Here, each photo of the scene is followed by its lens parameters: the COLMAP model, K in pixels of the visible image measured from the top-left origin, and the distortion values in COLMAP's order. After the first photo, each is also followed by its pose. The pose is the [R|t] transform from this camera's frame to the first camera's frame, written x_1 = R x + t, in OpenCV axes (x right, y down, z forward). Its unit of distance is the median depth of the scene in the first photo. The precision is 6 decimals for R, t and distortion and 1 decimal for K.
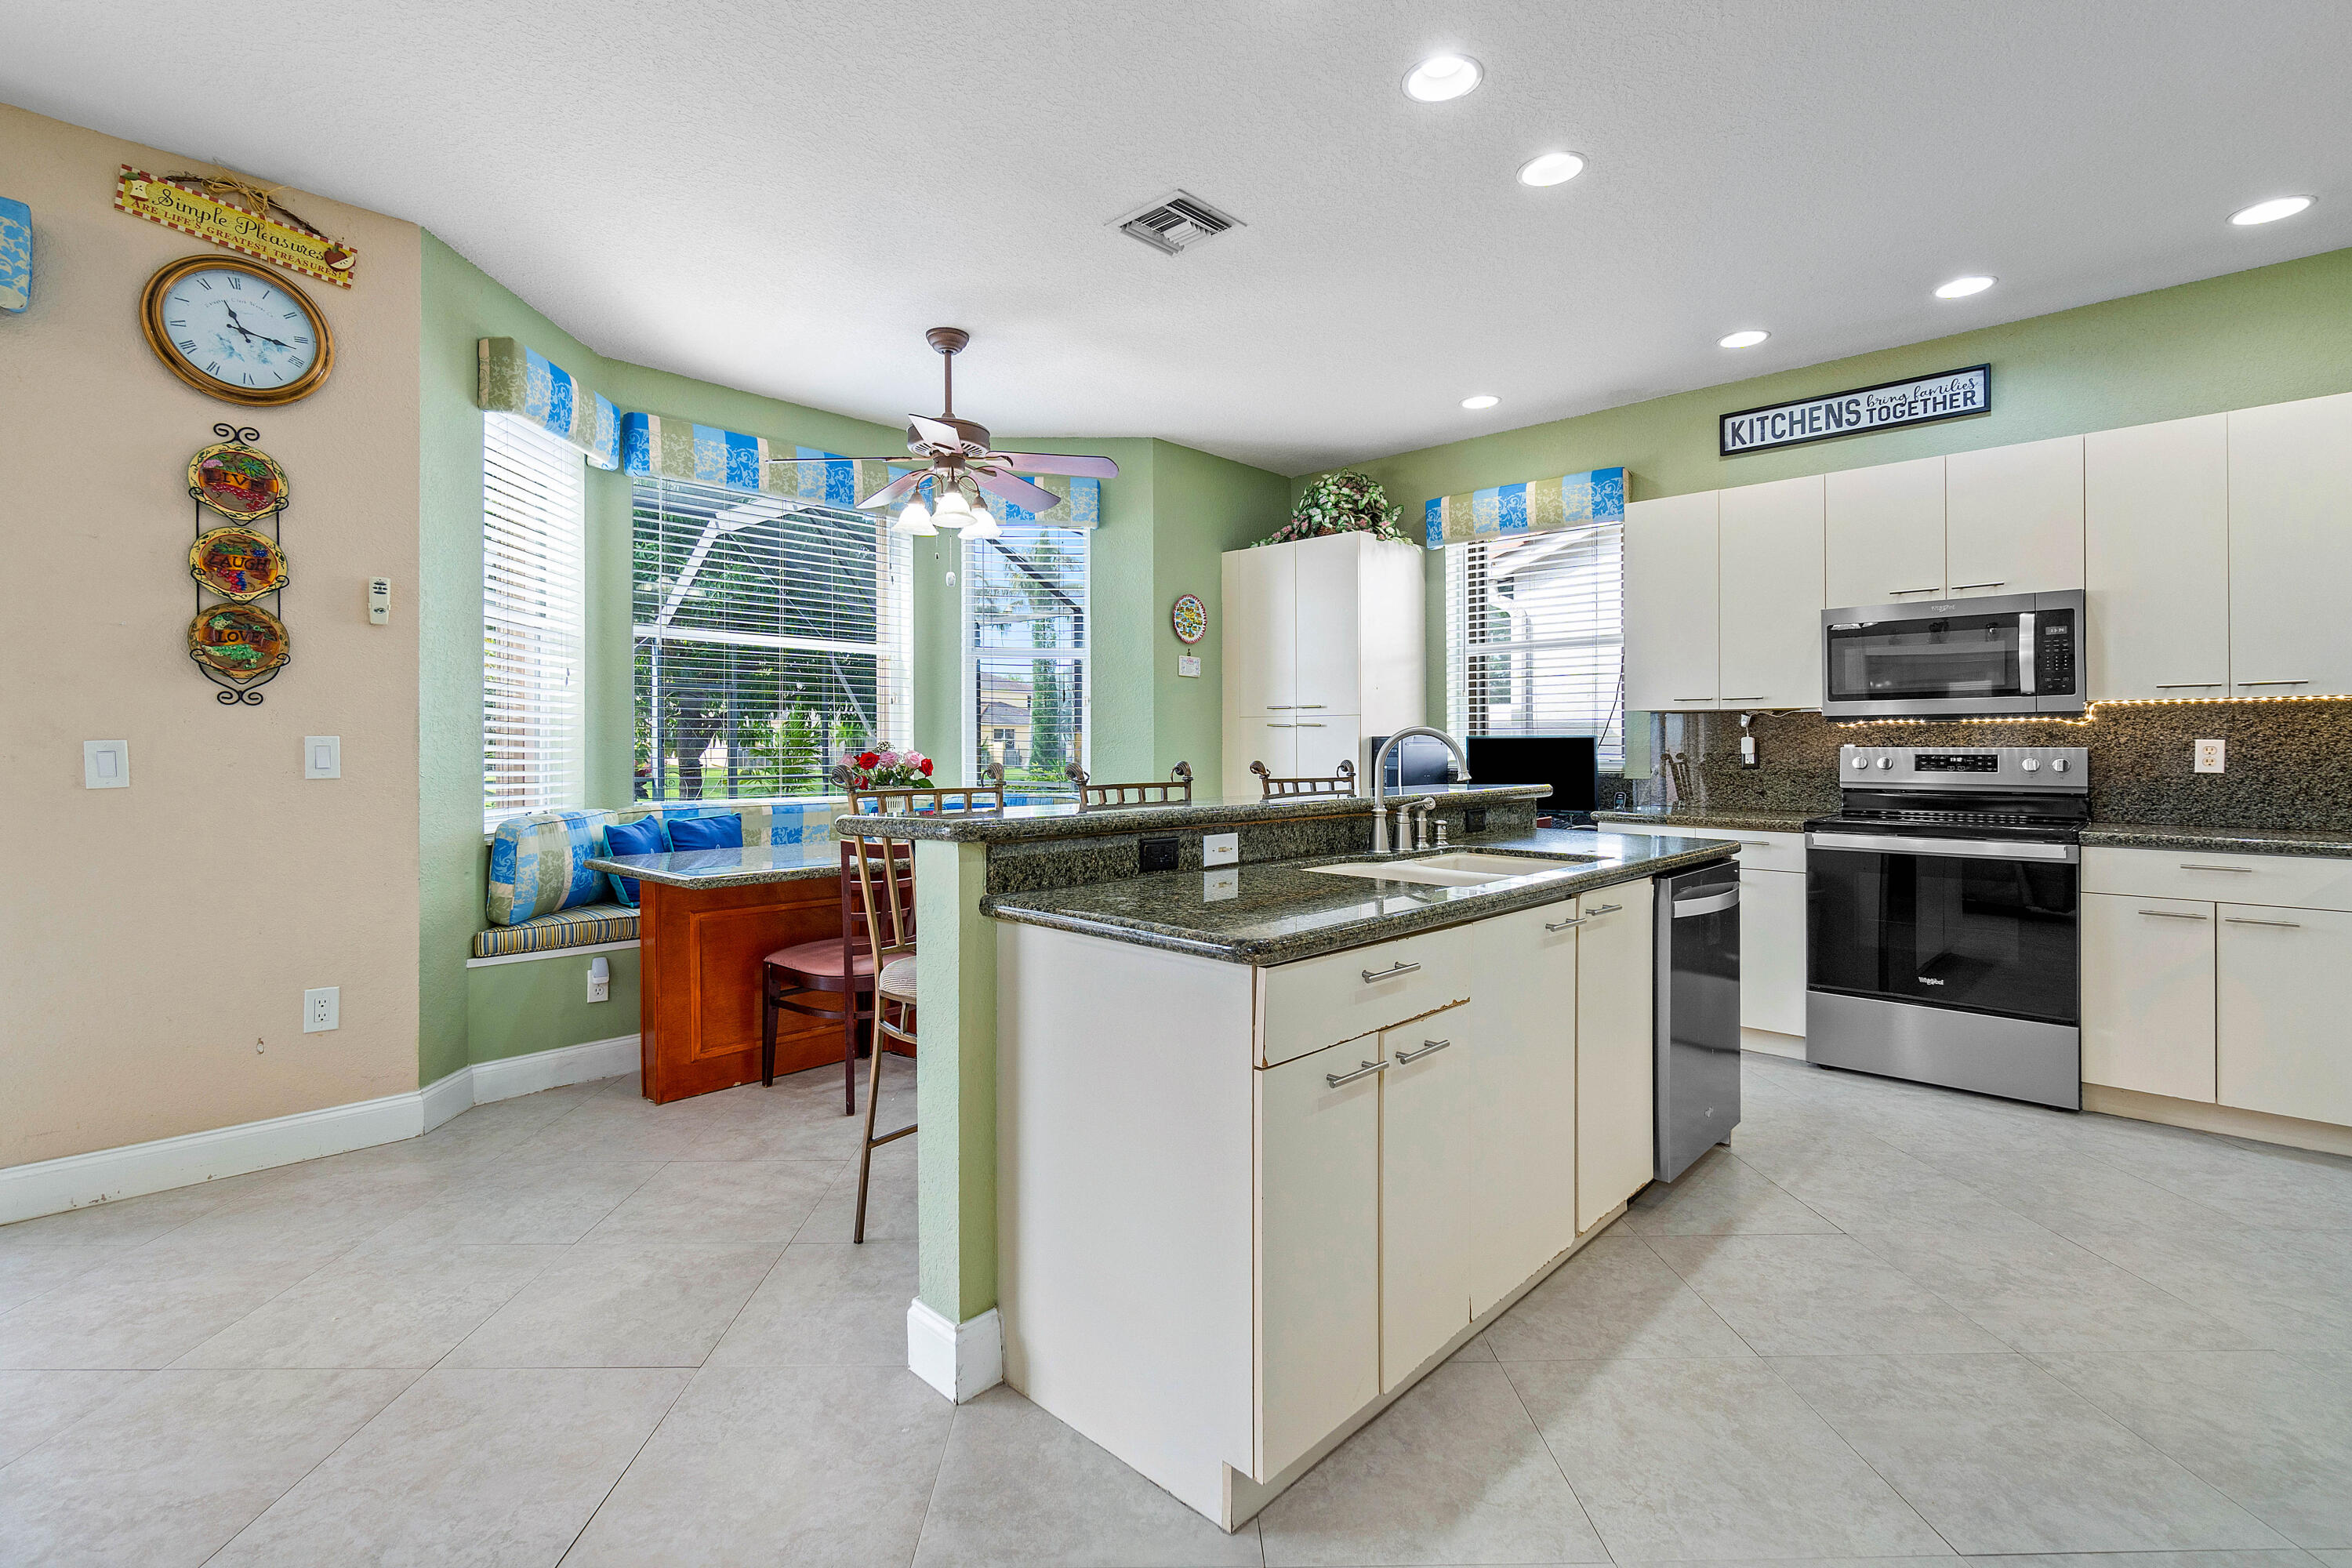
lens RADIAL K [[1082.1, 0, 1120.5], [0, 1082.1, 743.8], [0, 0, 1]] dist [-0.002096, 0.000931]
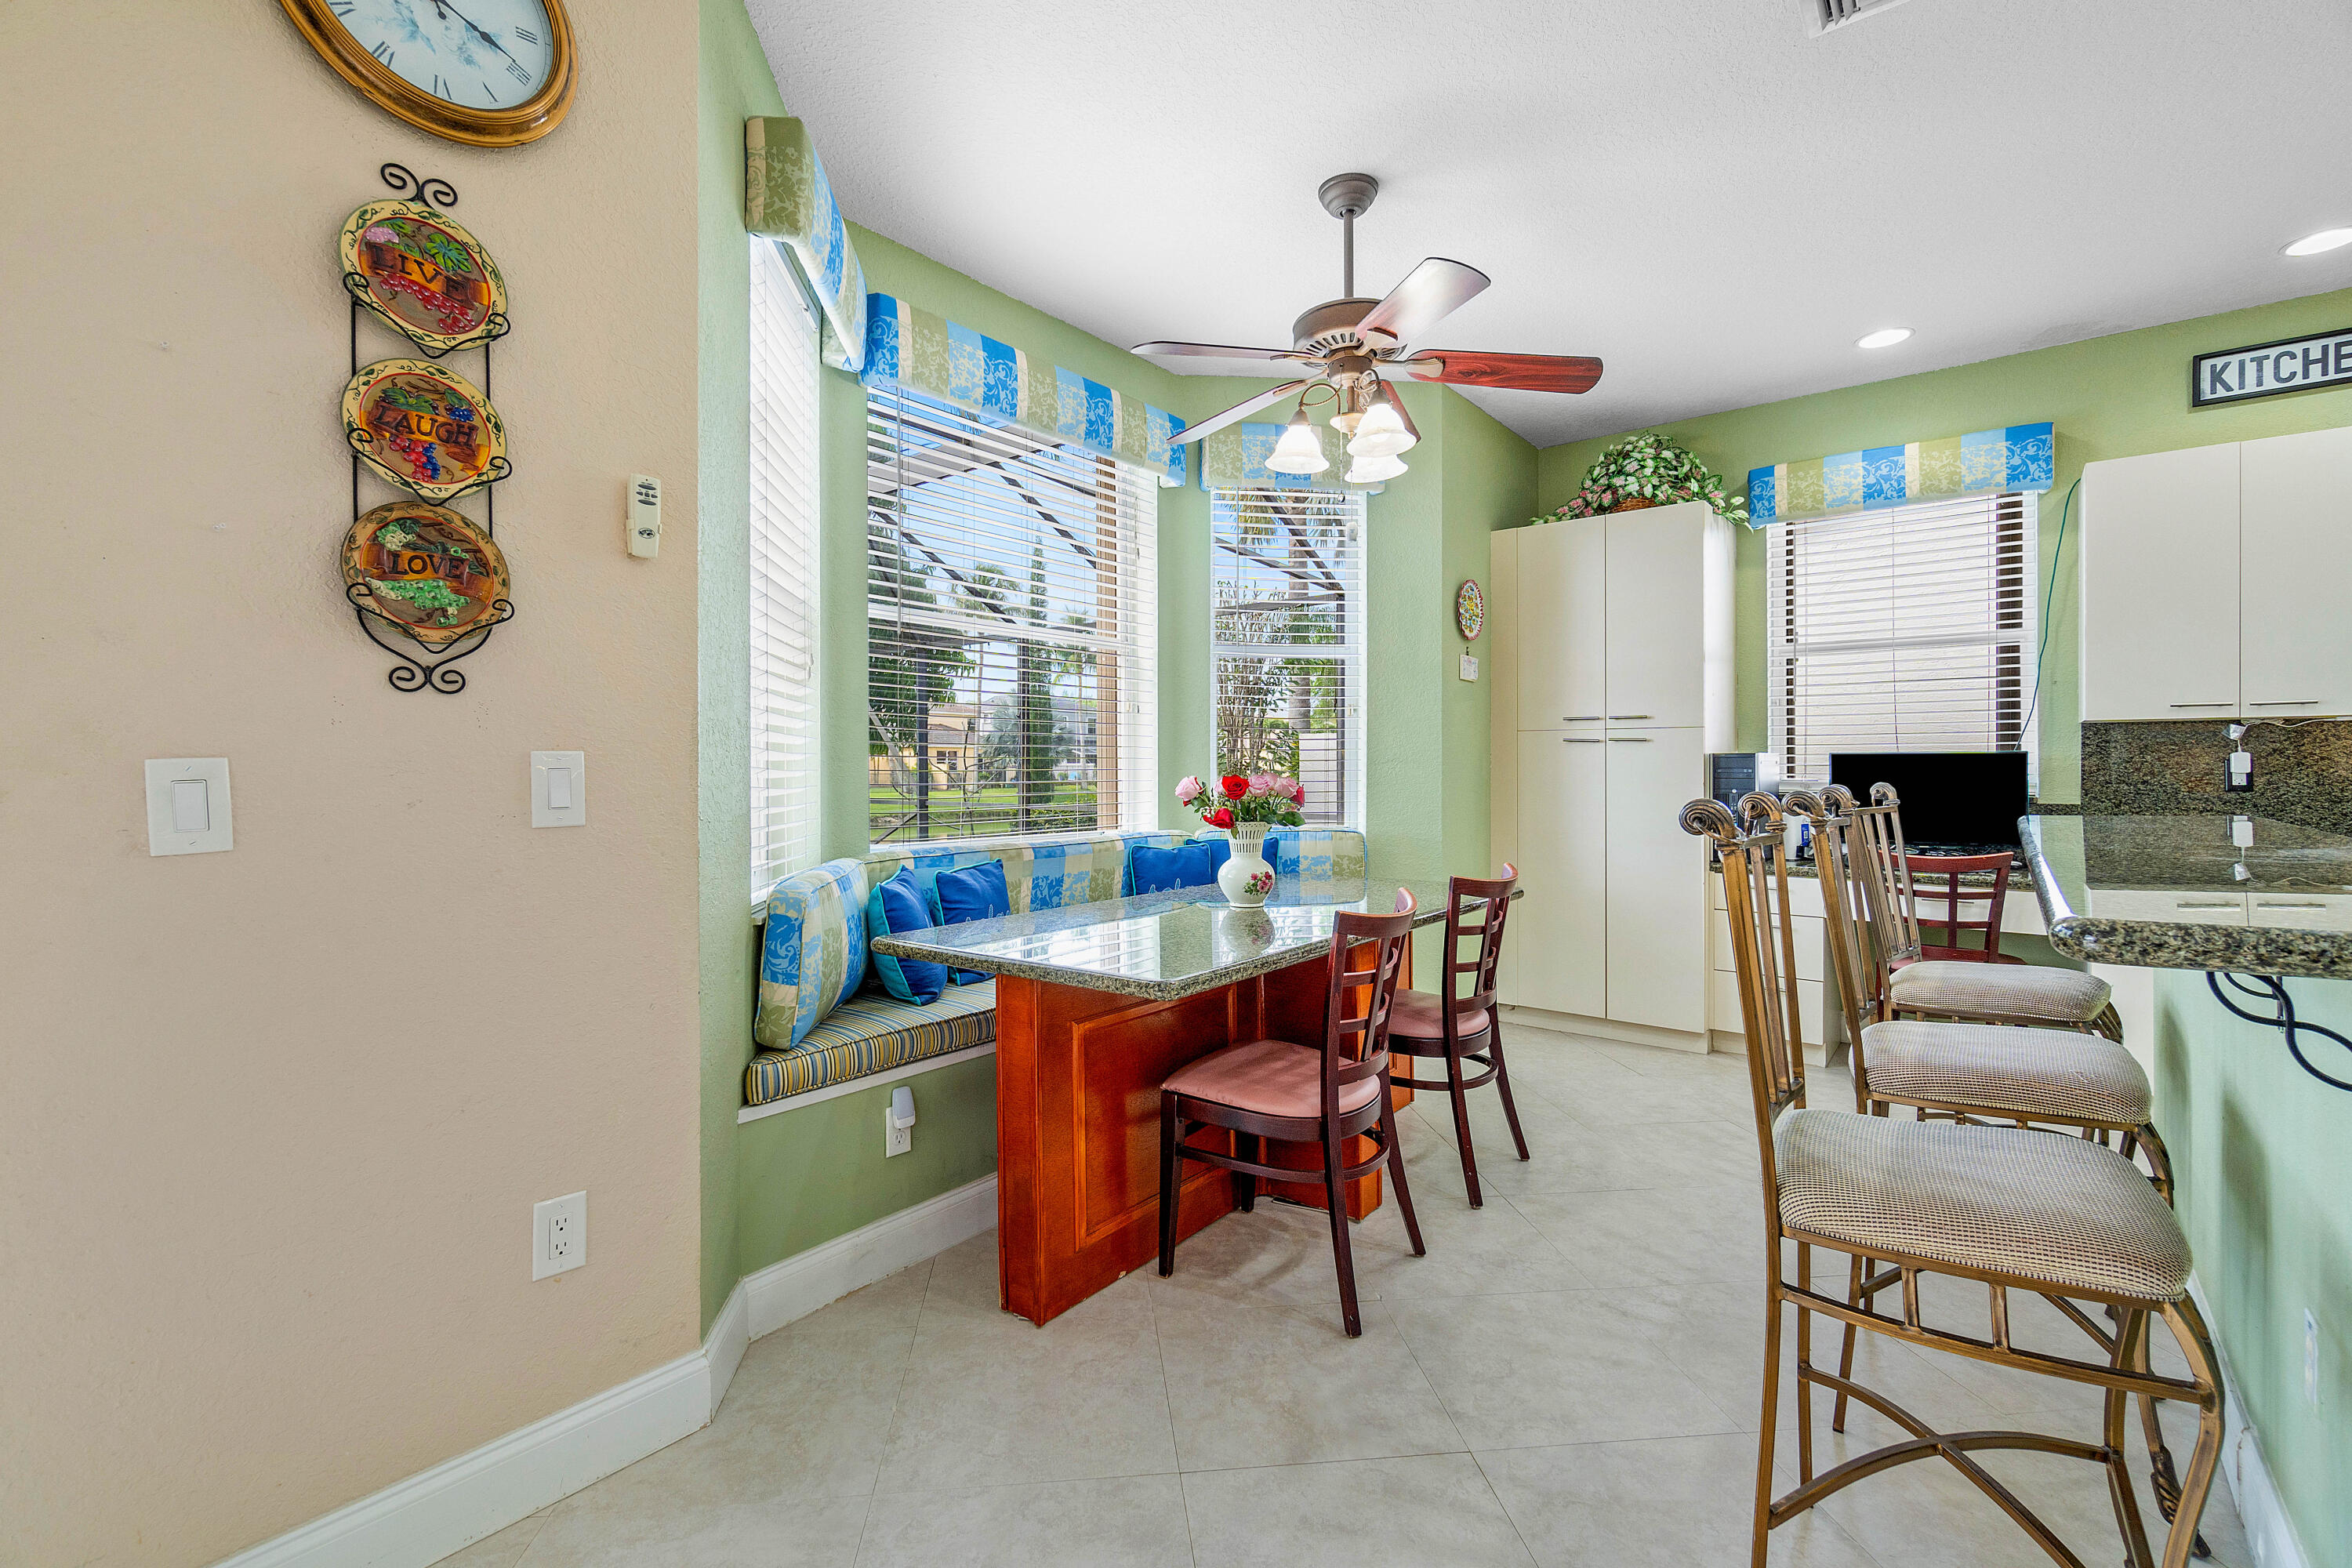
lens RADIAL K [[1044.2, 0, 1114.0], [0, 1044.2, 768.7], [0, 0, 1]] dist [-0.001732, 0.001004]
pose [[0.997063, -0.003543, 0.076509, -0.404013], [0.003318, 0.999990, 0.003067, 0.001261], [-0.076519, -0.002804, 0.997064, 0.357827]]
